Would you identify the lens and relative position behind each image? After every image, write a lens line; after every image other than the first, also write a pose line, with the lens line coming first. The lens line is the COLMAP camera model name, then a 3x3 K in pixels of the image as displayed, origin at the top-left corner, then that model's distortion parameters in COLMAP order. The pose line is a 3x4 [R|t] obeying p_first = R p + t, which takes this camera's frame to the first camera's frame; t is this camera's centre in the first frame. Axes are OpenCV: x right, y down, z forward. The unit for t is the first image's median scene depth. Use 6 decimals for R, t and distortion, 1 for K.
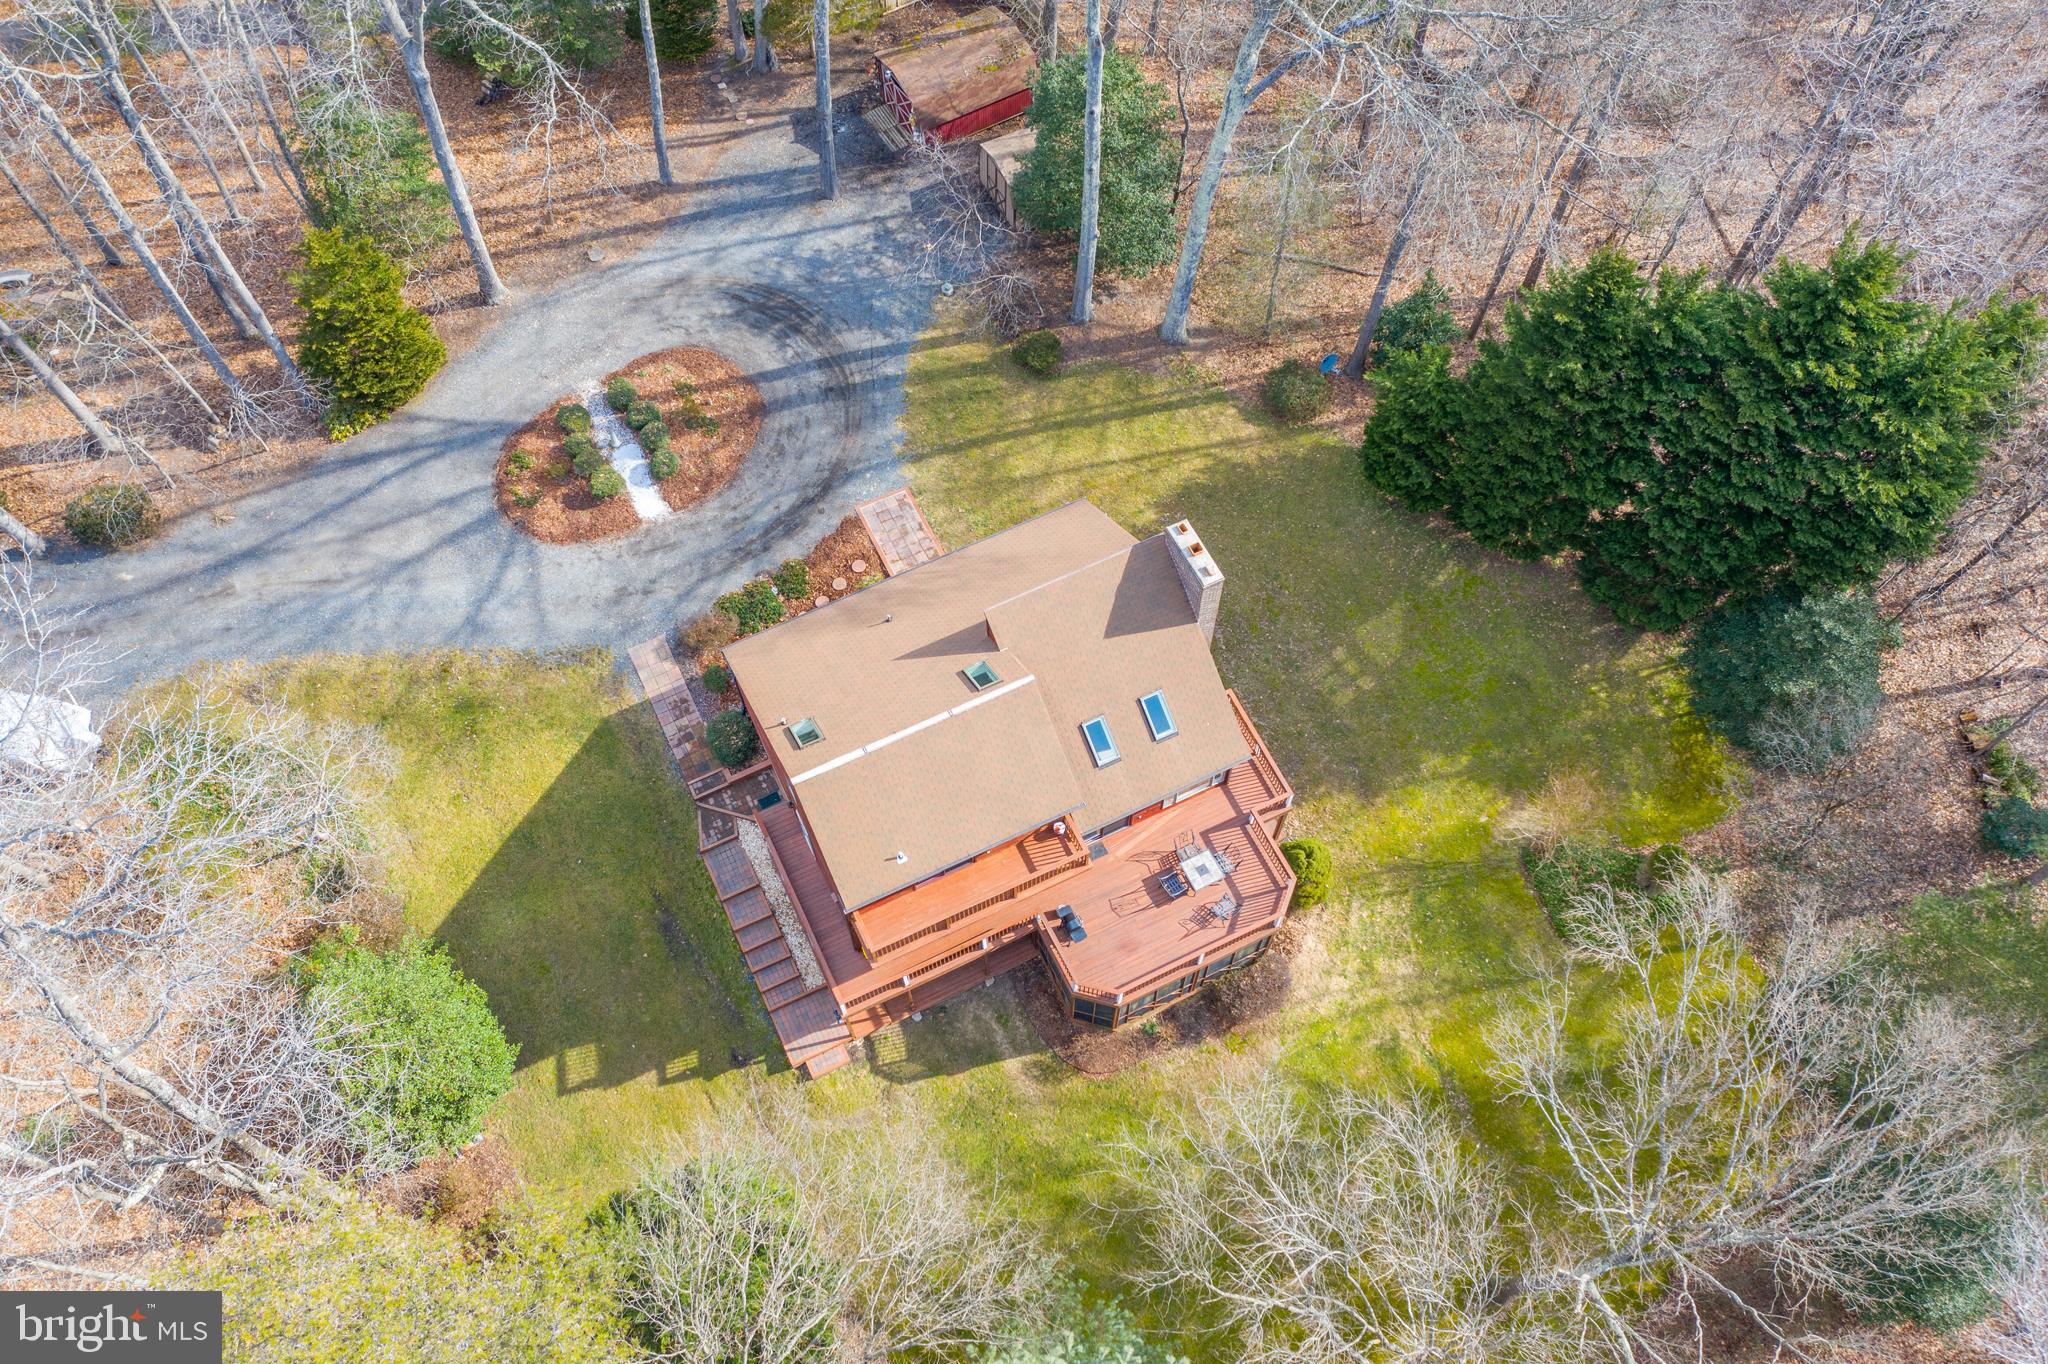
lens RADIAL K [[1644.0, 0, 1024.0], [0, 1644.0, 682.0], [0, 0, 1]] dist [-0.001308, 0.000950]
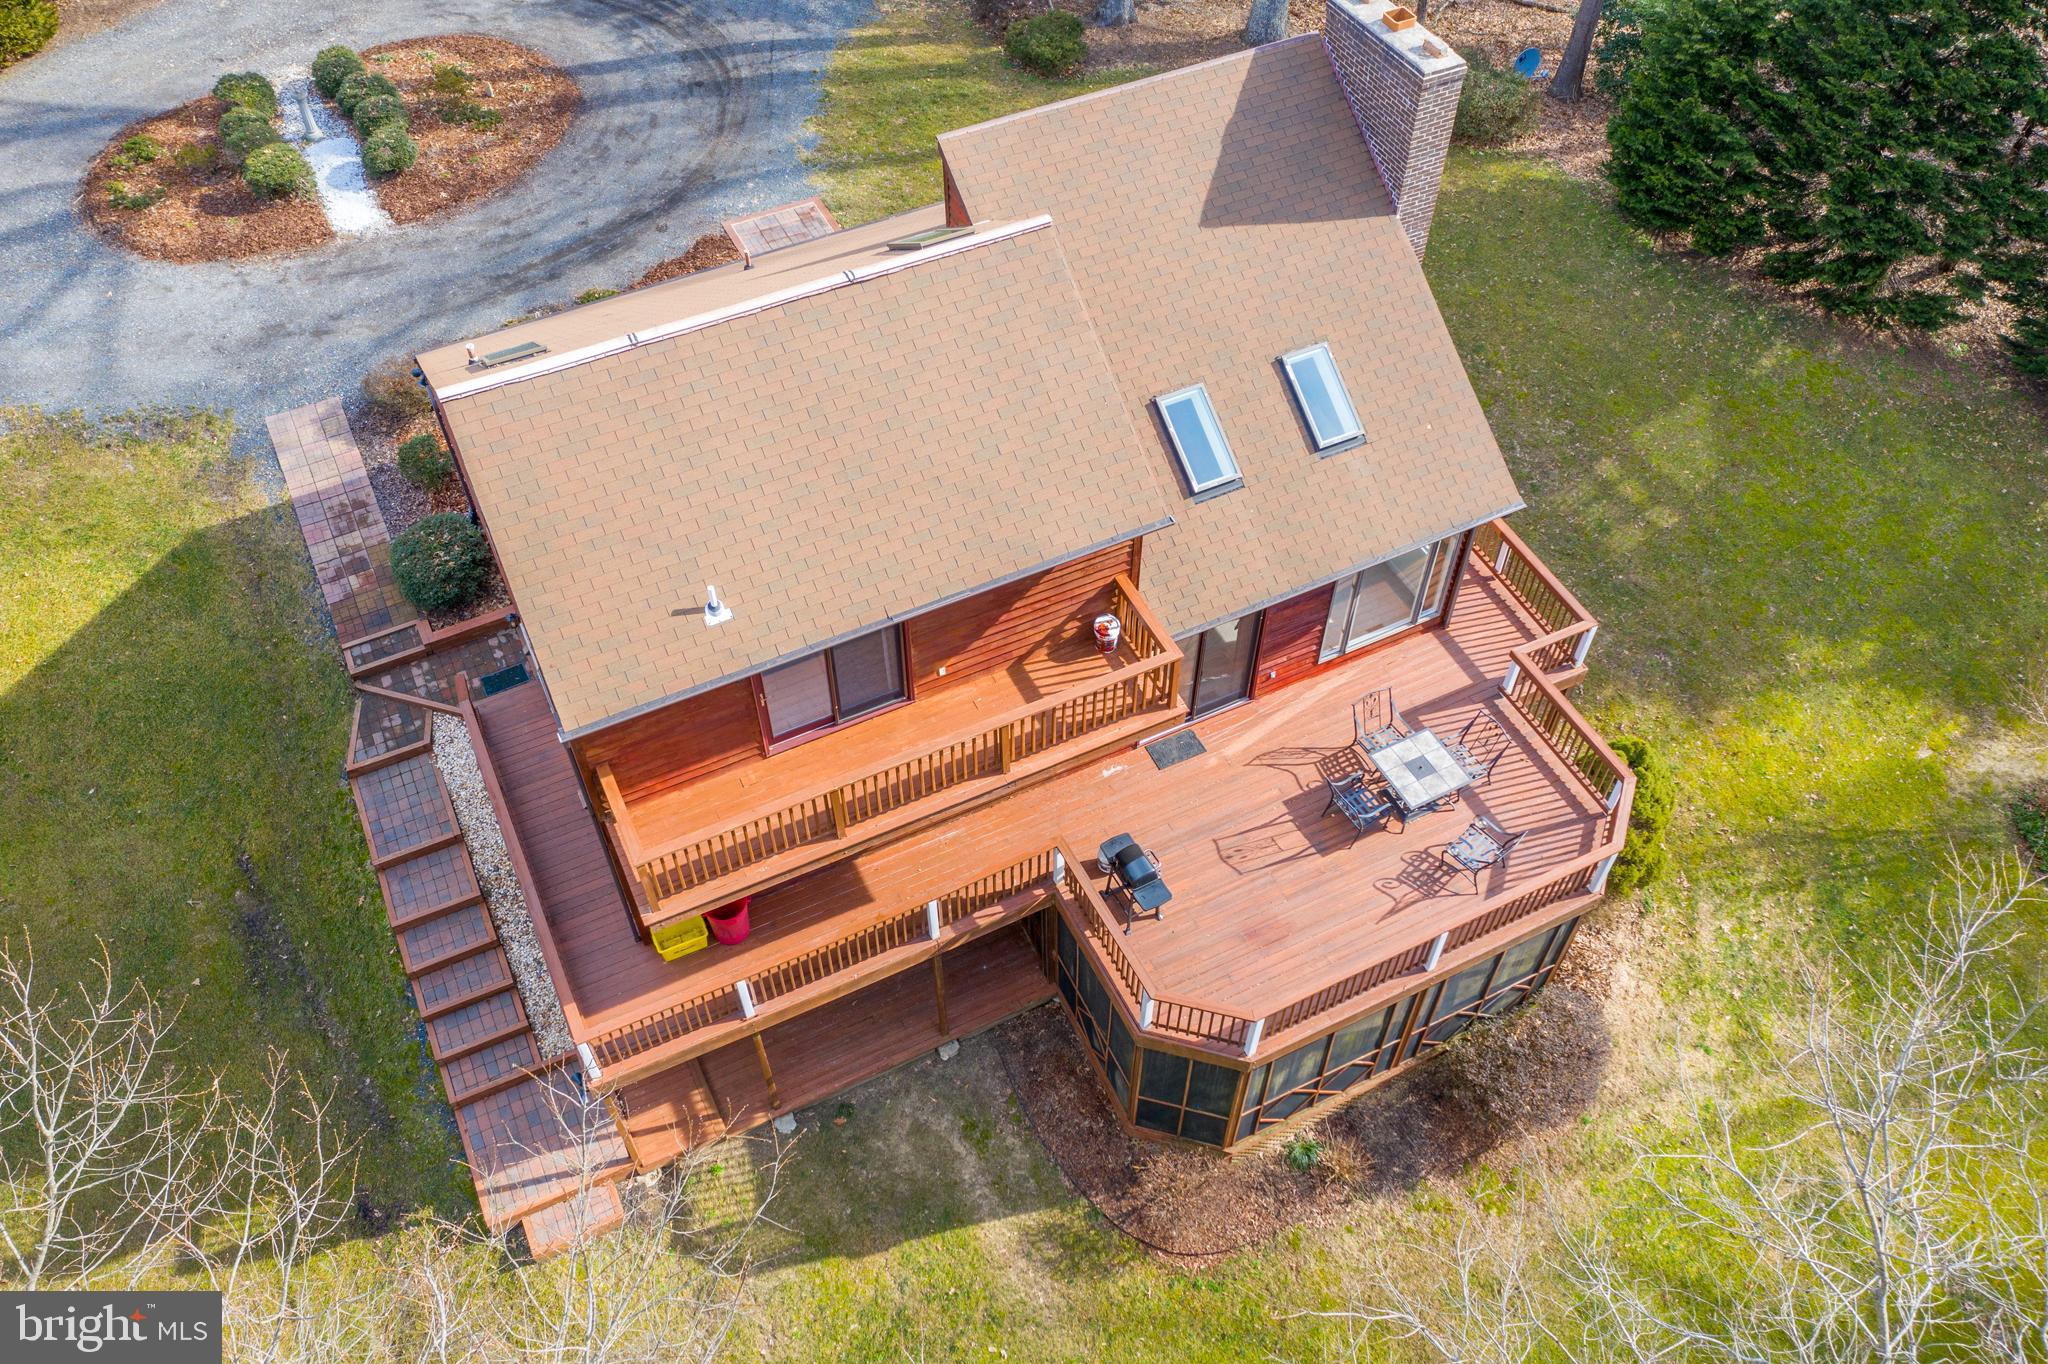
lens RADIAL K [[1620.1, 0, 1024.0], [0, 1620.1, 682.0], [0, 0, 1]] dist [-0.015088, 0.001073]
pose [[0.999989, 0.002335, 0.003968, -0.001862], [-0.001463, 0.978339, -0.207005, 0.168635], [-0.004365, 0.206997, 0.978332, 0.516620]]
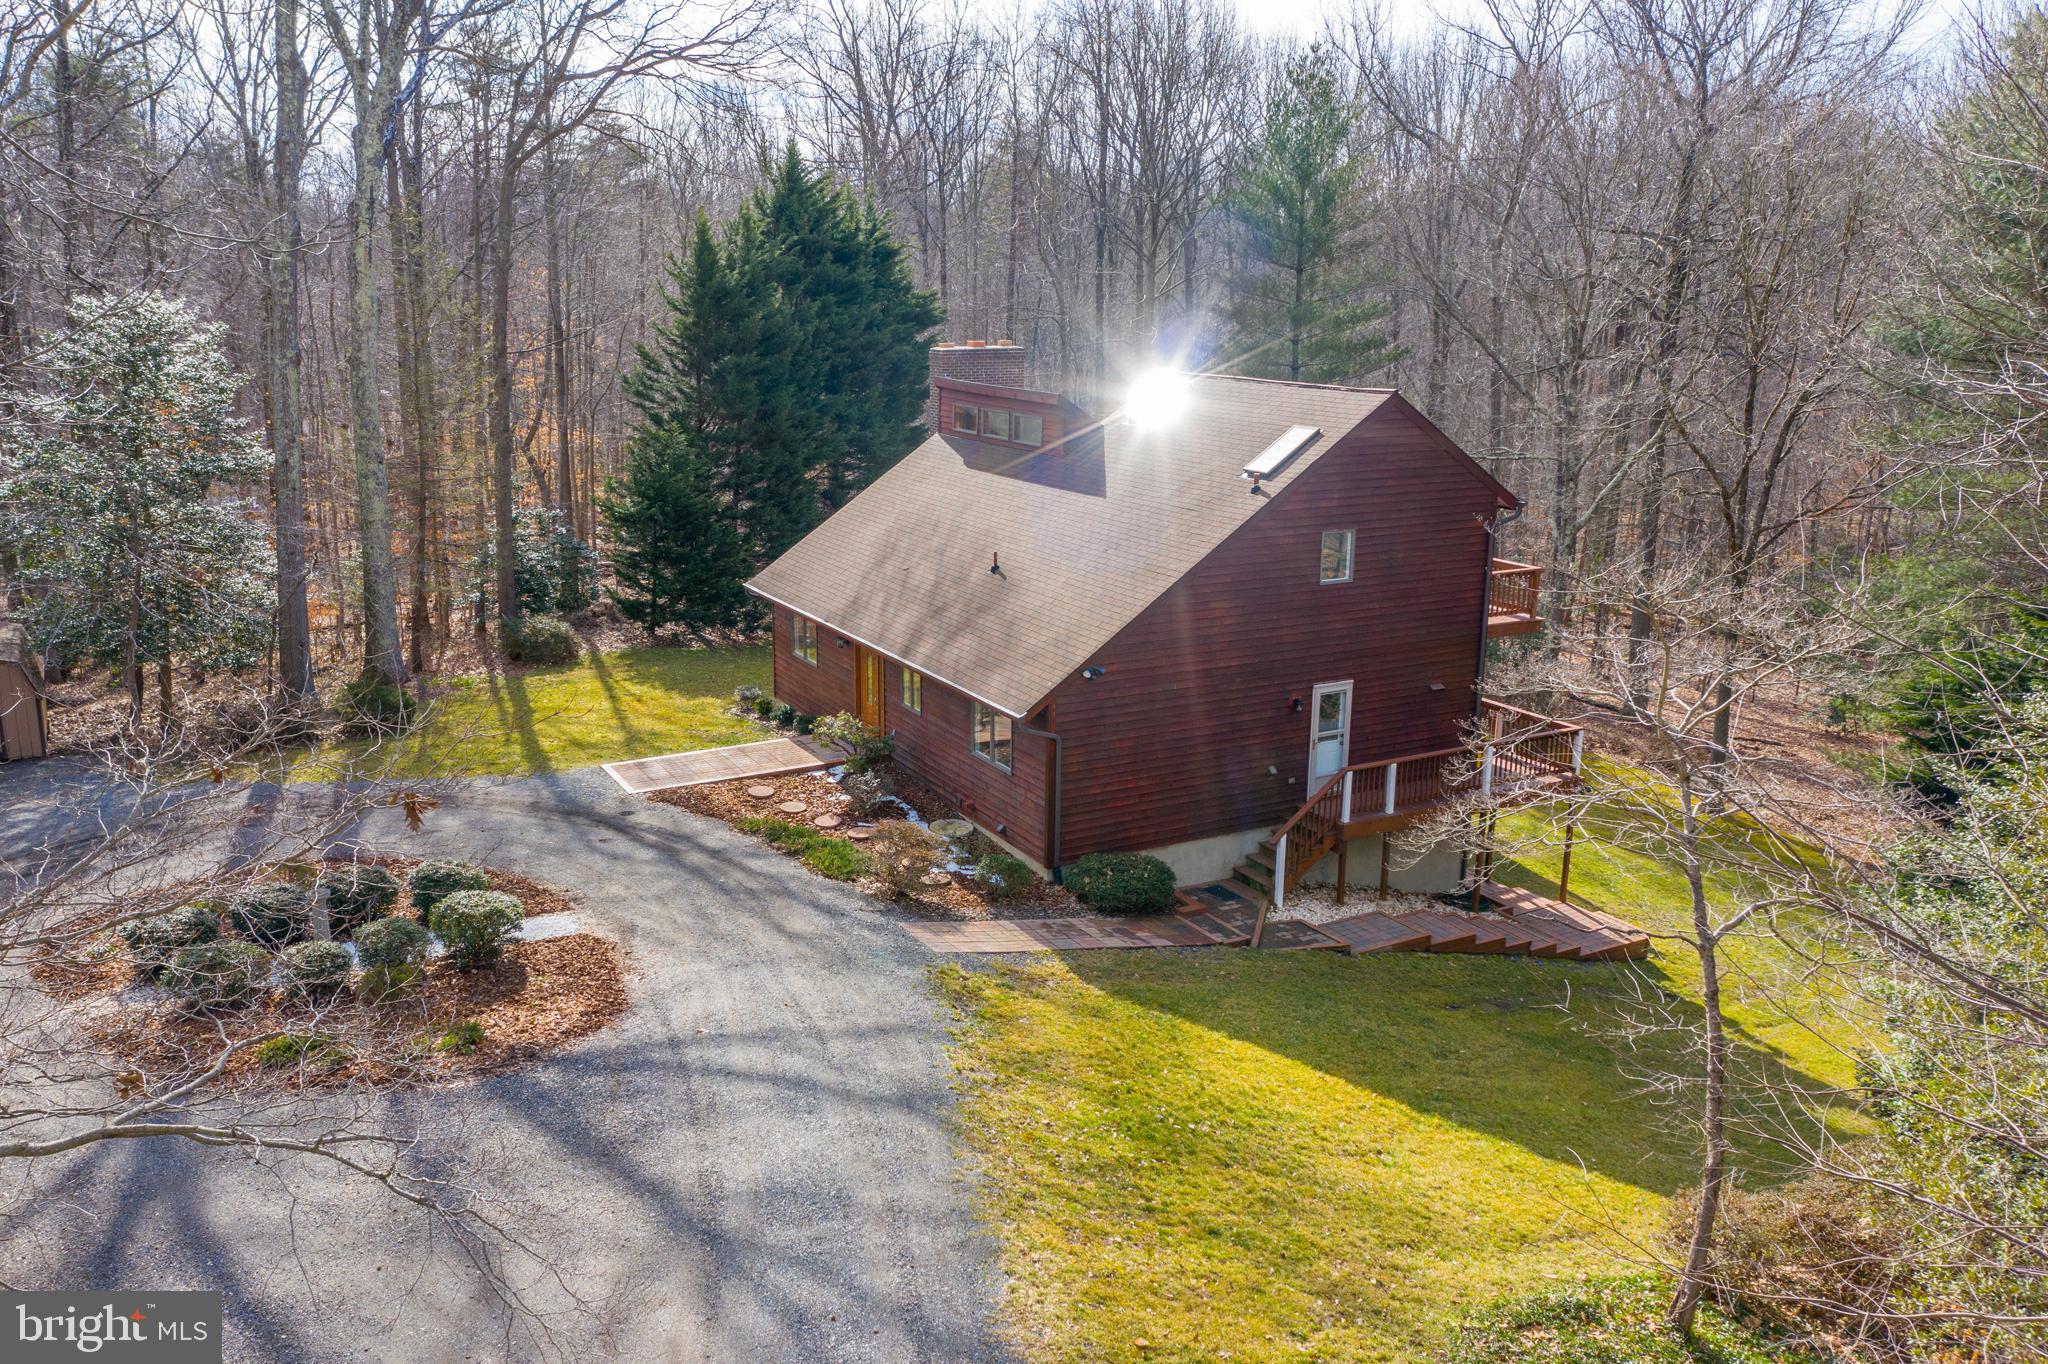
lens RADIAL K [[1644.0, 0, 1024.0], [0, 1644.0, 682.0], [0, 0, 1]] dist [-0.001308, 0.000950]
pose [[-0.060018, -0.233195, 0.970576, -0.636738], [0.877656, 0.450867, 0.162599, -0.105710], [-0.475518, 0.861591, 0.177604, 0.859877]]
